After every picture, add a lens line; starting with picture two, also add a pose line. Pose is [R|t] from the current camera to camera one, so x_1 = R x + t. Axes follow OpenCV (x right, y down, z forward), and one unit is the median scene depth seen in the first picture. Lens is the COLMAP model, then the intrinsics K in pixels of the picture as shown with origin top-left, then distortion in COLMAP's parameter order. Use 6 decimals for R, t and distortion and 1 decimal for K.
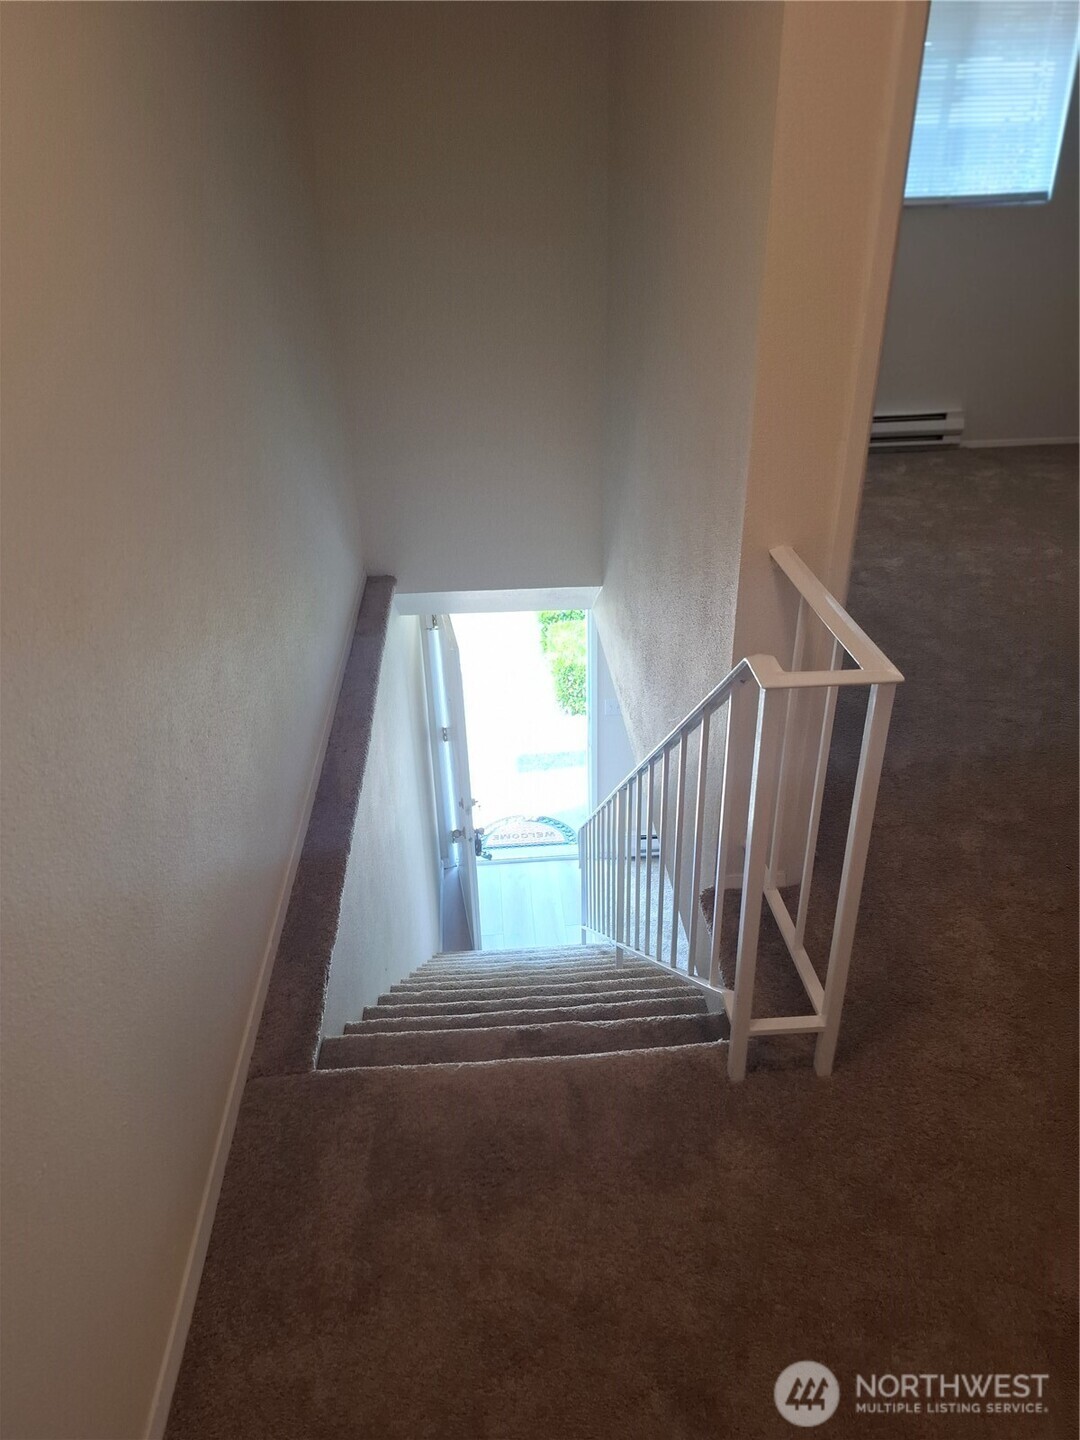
lens RADIAL K [[1013.0, 0, 543.2], [0, 1013.0, 717.2], [0, 0, 1]] dist [0.085891, -0.089285]
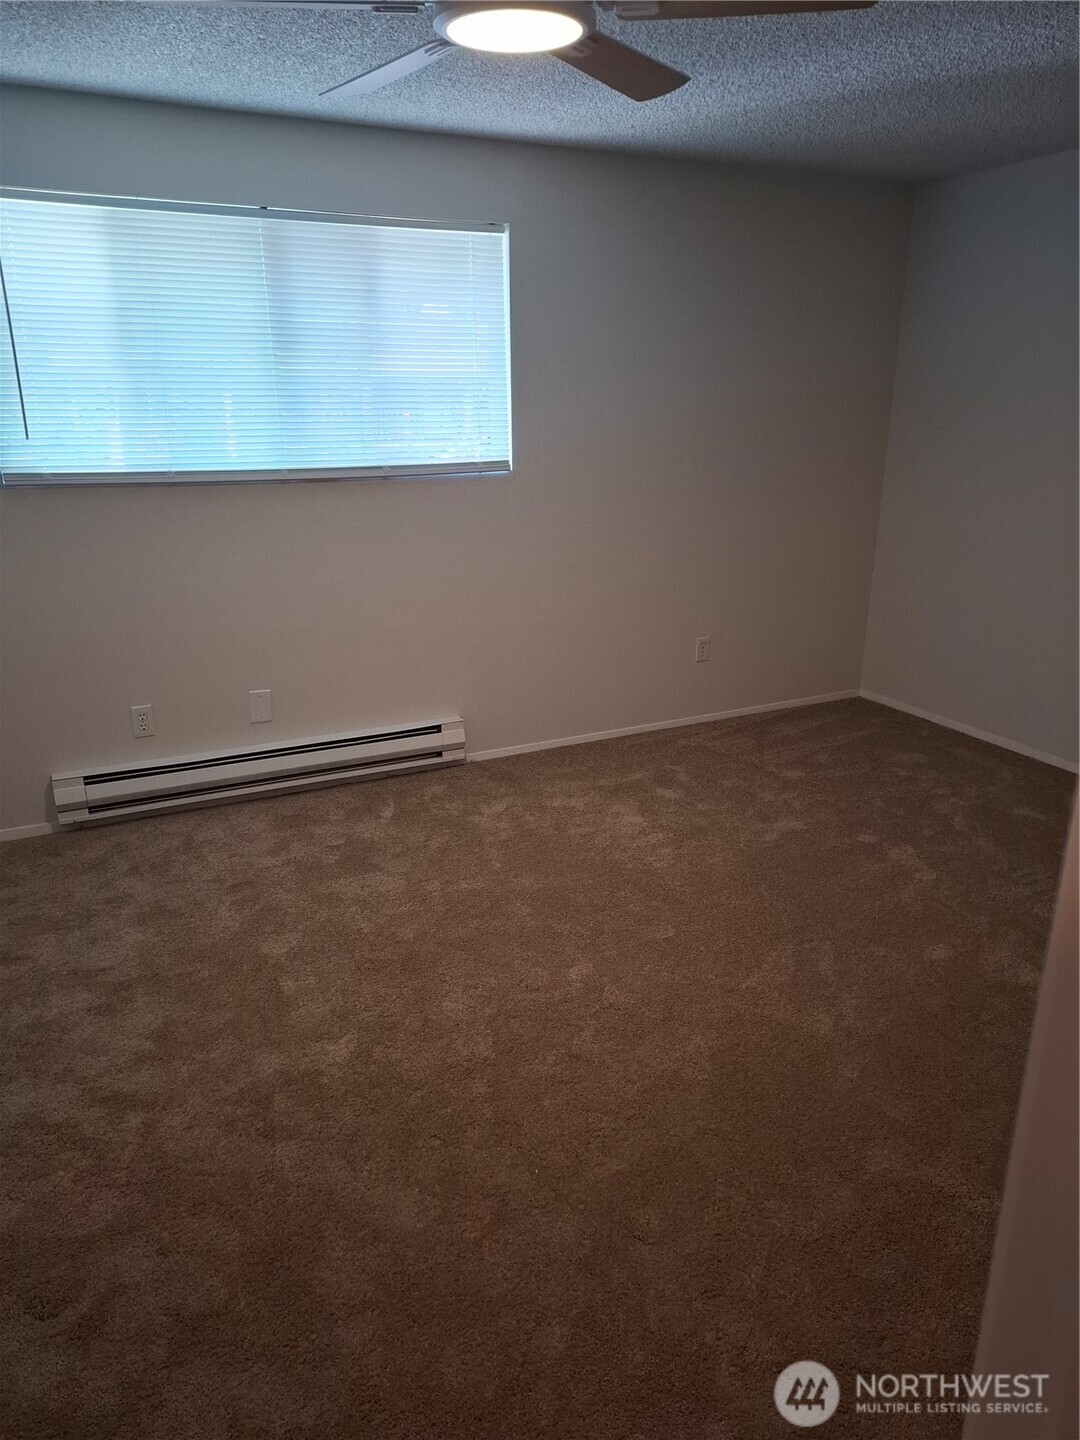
lens RADIAL K [[1013.0, 0, 534.7], [0, 1013.0, 721.9], [0, 0, 1]] dist [0.085891, -0.089285]
pose [[0.929652, -0.098396, 0.355058, 0.203341], [0.165072, 0.972781, -0.162626, -0.175496], [-0.329392, 0.209796, 0.920590, 0.300199]]
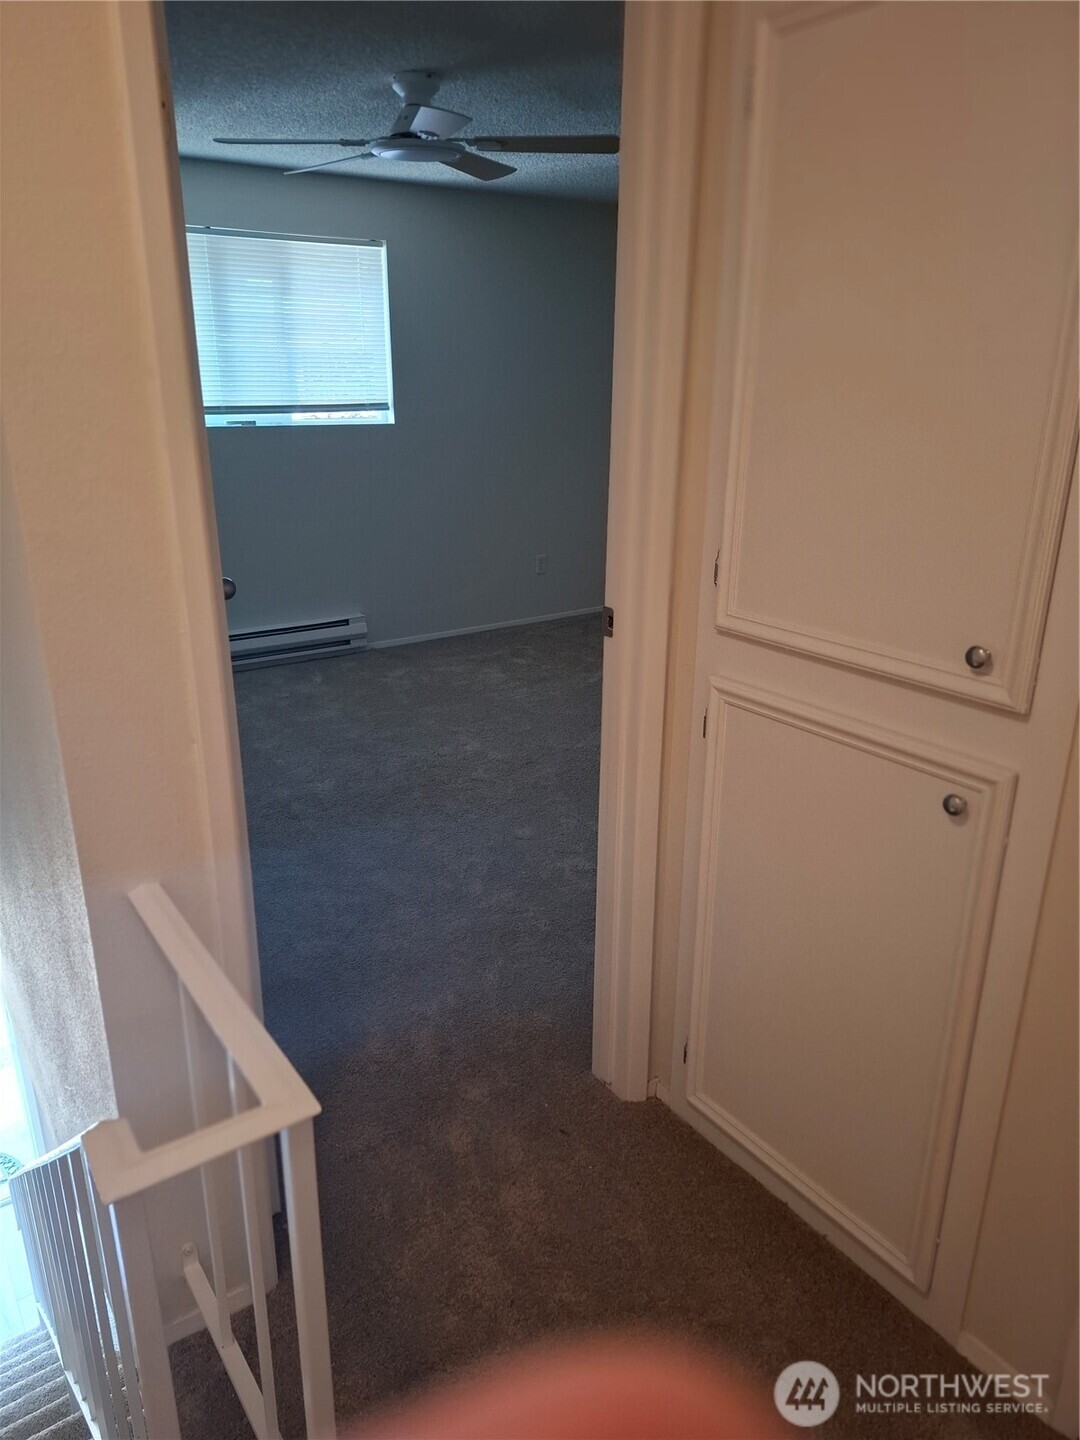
lens RADIAL K [[1013.0, 0, 544.0], [0, 1013.0, 722.8], [0, 0, 1]] dist [0.085891, -0.089285]
pose [[0.854602, -0.147653, 0.497850, 0.044878], [0.230239, 0.967077, -0.108407, -0.046373], [-0.465453, 0.207269, 0.860461, 0.071371]]
